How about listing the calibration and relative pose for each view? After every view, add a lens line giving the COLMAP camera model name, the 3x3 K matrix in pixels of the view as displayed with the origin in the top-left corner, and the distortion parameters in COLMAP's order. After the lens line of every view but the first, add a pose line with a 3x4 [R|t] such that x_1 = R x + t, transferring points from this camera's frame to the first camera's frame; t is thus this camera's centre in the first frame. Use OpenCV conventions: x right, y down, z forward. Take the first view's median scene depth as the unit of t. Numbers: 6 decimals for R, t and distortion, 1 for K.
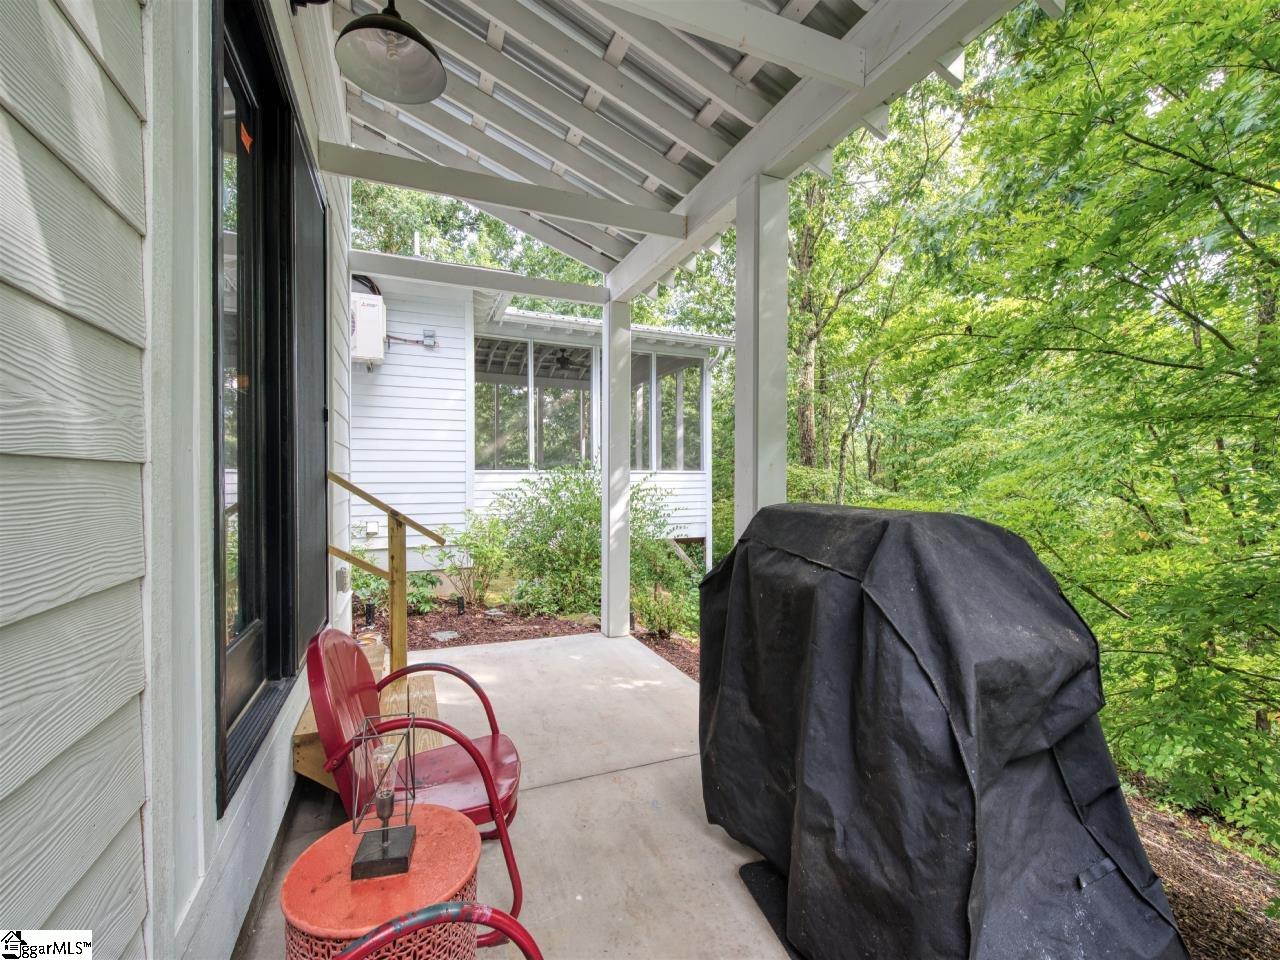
lens RADIAL K [[557.7, 0, 639.6], [0, 557.7, 481.0], [0, 0, 1]] dist [-0.001338, -0.000101]
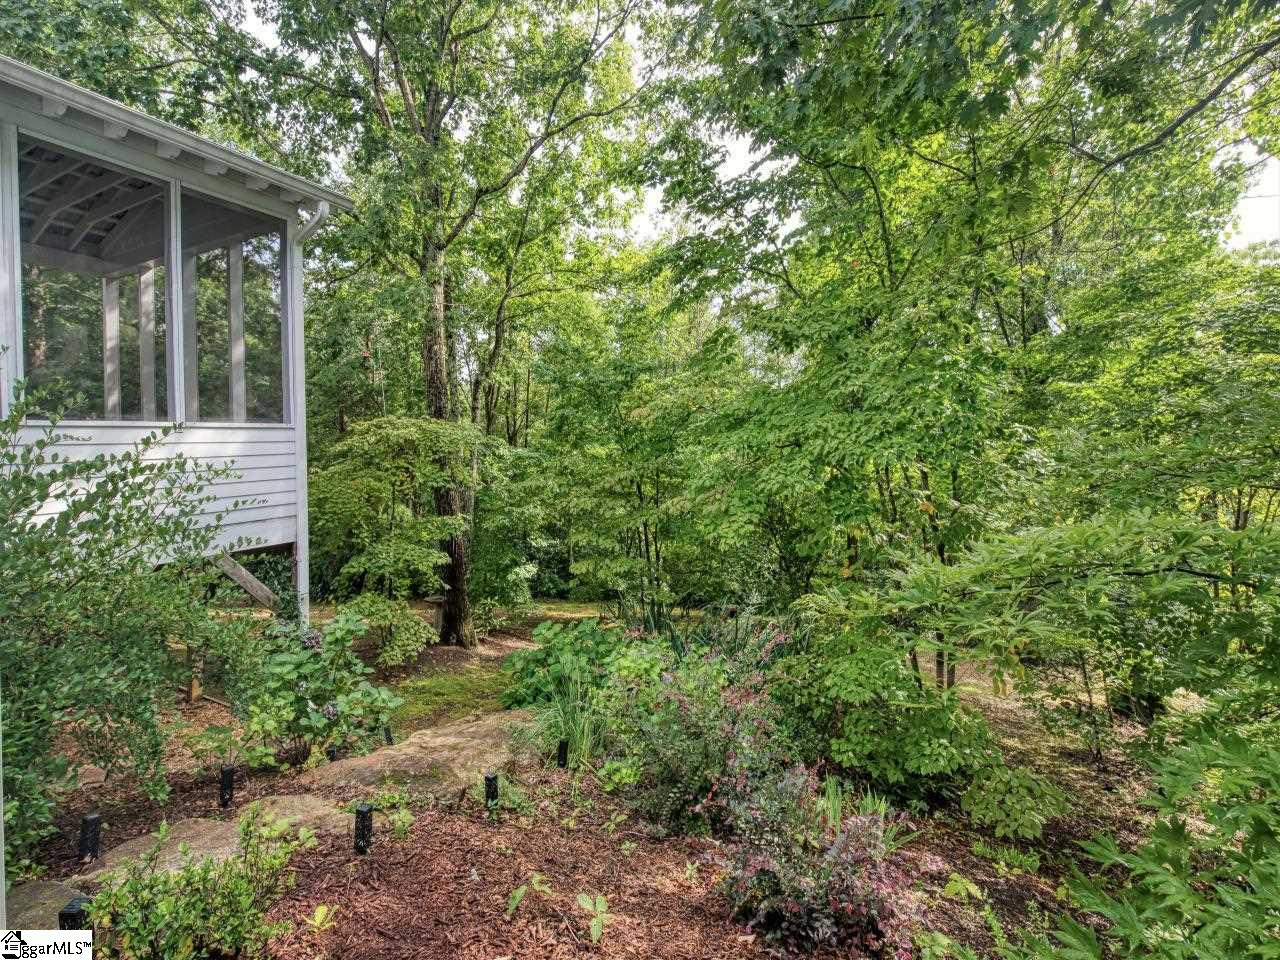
lens RADIAL K [[557.7, 0, 587.4], [0, 557.7, 447.3], [0, 0, 1]] dist [-0.001338, -0.000101]
pose [[0.797516, -0.014816, 0.603116, 0.012941], [0.002851, 0.999780, 0.020790, -0.004159], [-0.603291, -0.014861, 0.797383, 0.311334]]
